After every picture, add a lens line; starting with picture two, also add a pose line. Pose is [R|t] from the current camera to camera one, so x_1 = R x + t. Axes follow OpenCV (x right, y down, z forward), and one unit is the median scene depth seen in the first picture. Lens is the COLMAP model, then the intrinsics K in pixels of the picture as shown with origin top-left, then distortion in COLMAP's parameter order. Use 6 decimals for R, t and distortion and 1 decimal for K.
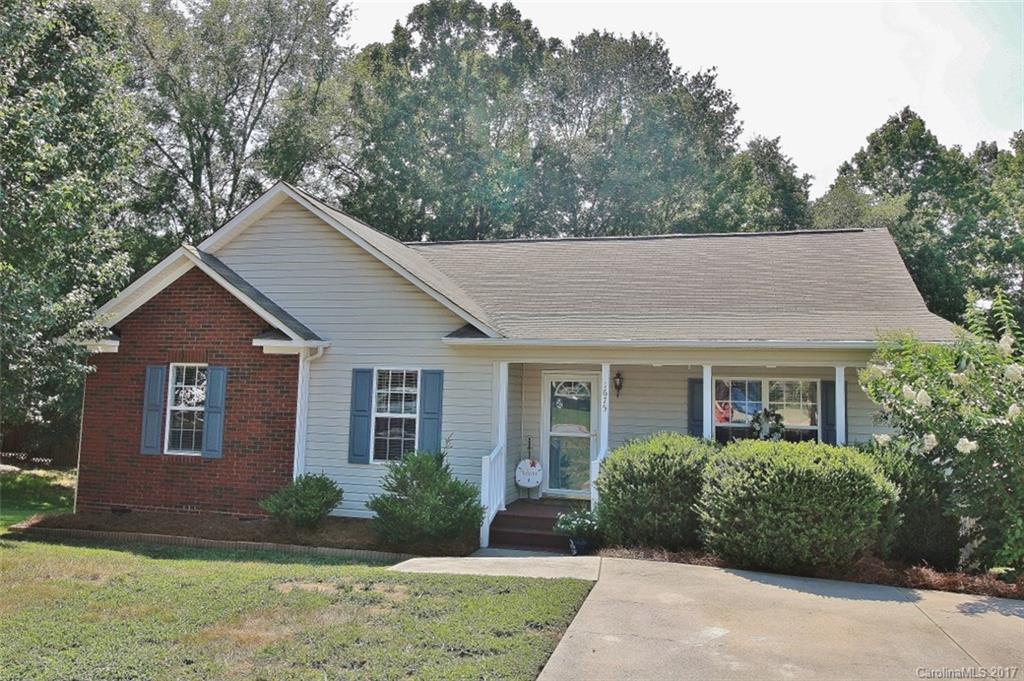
lens RADIAL K [[771.0, 0, 506.1], [0, 771.0, 337.1], [0, 0, 1]] dist [0.002288, 0.006755]
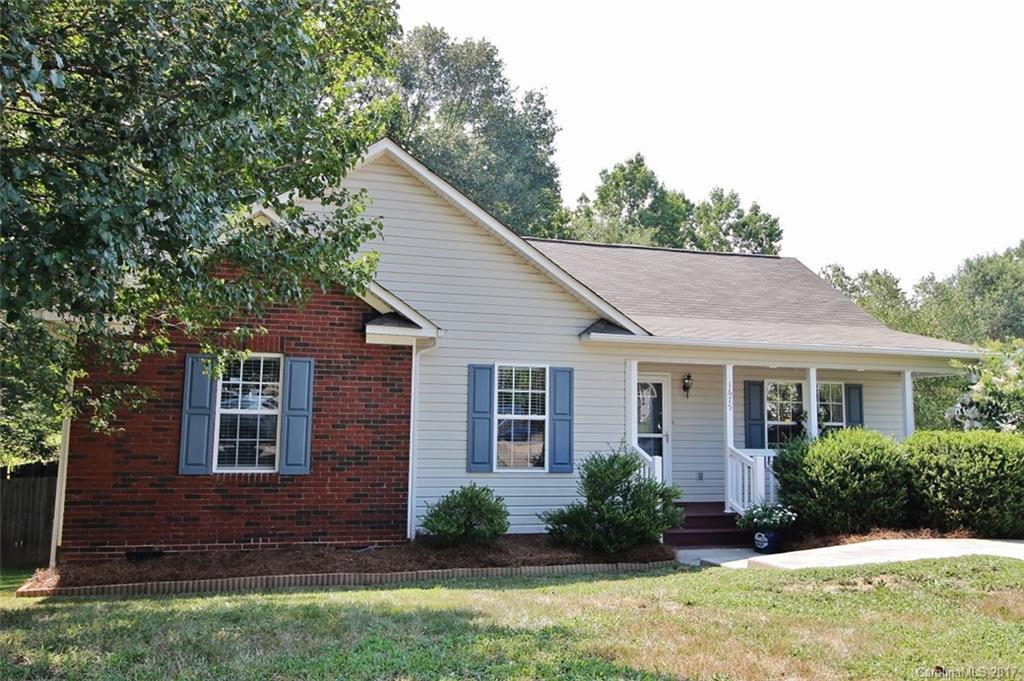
lens RADIAL K [[792.1, 0, 515.2], [0, 792.1, 342.4], [0, 0, 1]] dist [0.013865, -0.005173]
pose [[0.869043, 0.037040, 0.493347, -0.595972], [-0.032895, 0.999313, -0.017082, 0.029682], [-0.493641, -0.001384, 0.869665, 0.192197]]
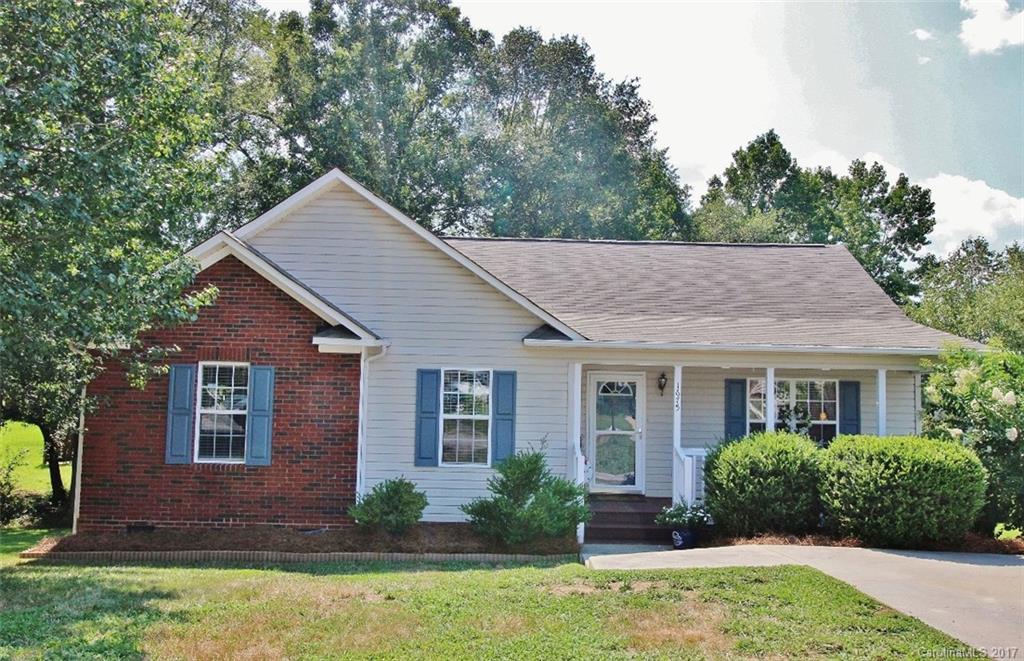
lens RADIAL K [[777.8, 0, 533.5], [0, 777.8, 358.0], [0, 0, 1]] dist [0.009417, -0.005595]
pose [[0.960985, 0.006777, 0.276517, -0.327668], [-0.016758, 0.999290, 0.033749, -0.008124], [-0.276092, -0.037066, 0.960416, 0.023567]]
